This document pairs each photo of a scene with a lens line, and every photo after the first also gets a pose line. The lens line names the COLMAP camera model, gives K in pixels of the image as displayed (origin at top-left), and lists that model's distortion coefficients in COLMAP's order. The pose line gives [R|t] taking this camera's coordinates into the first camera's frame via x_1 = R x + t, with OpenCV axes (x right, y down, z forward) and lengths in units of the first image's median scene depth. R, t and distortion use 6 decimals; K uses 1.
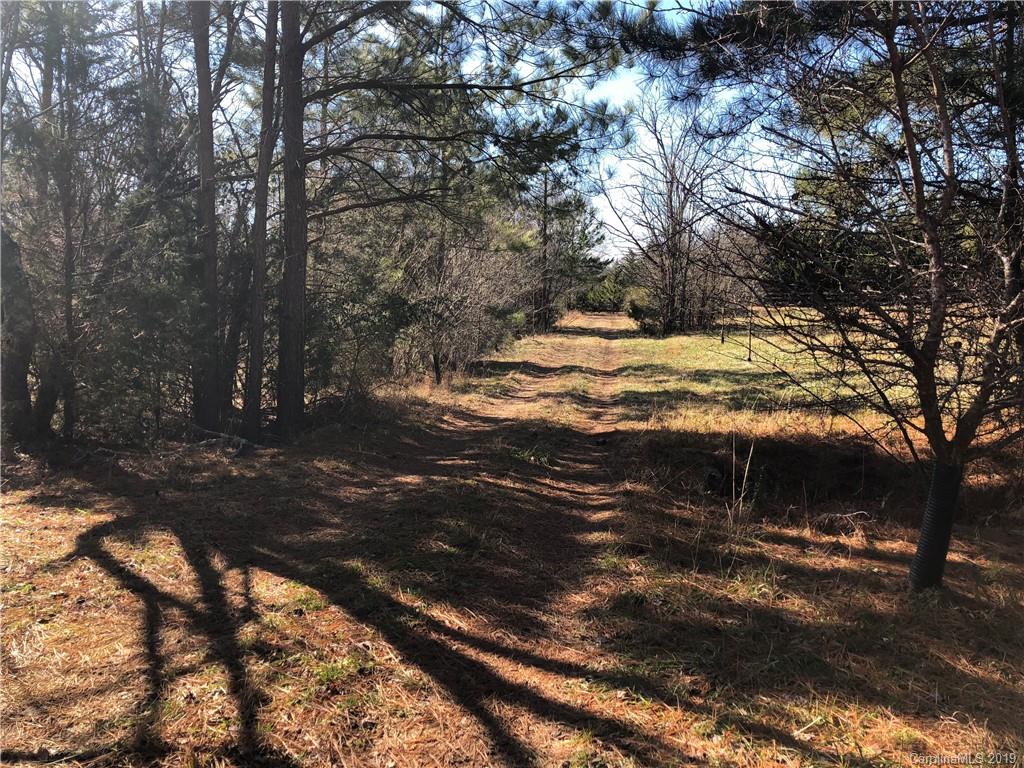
lens RADIAL K [[838.6, 0, 512.0], [0, 838.6, 384.0], [0, 0, 1]] dist [0.085961, 0.000214]
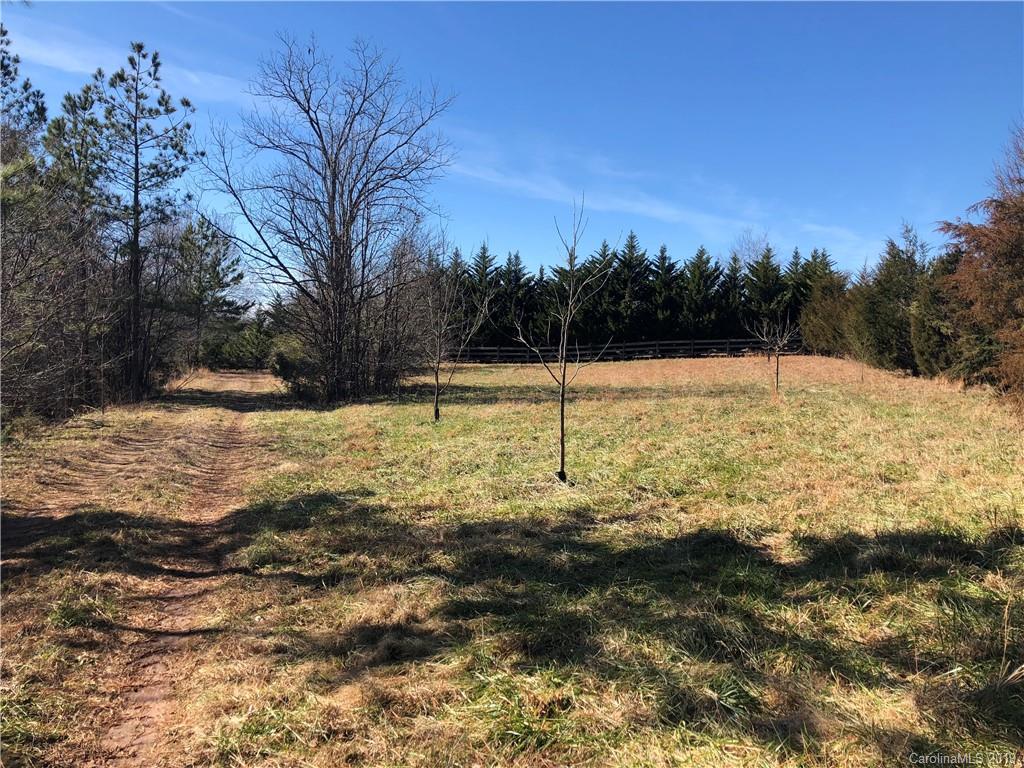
lens RADIAL K [[815.9, 0, 514.9], [0, 815.9, 376.3], [0, 0, 1]] dist [0.017698, 0.000599]
pose [[0.913373, -0.002995, 0.407114, 0.060512], [0.035184, 0.996813, -0.071602, -0.031481], [-0.405602, 0.079723, 0.910567, 0.405992]]
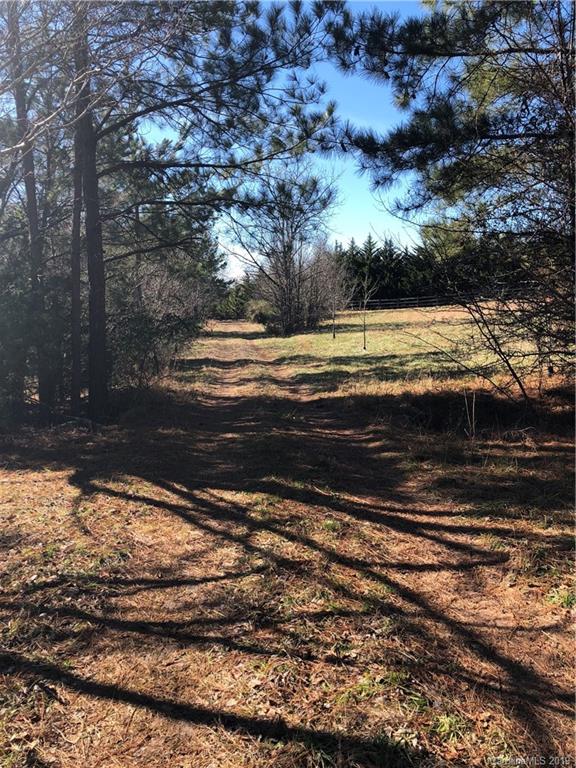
lens RADIAL K [[633.0, 0, 288.0], [0, 633.0, 384.0], [0, 0, 1]] dist [0.171202, 0.000564]
pose [[0.973507, -0.063971, 0.219526, -0.060873], [0.060401, 0.997911, 0.022942, -0.000136], [-0.220535, -0.009075, 0.975337, -0.032968]]
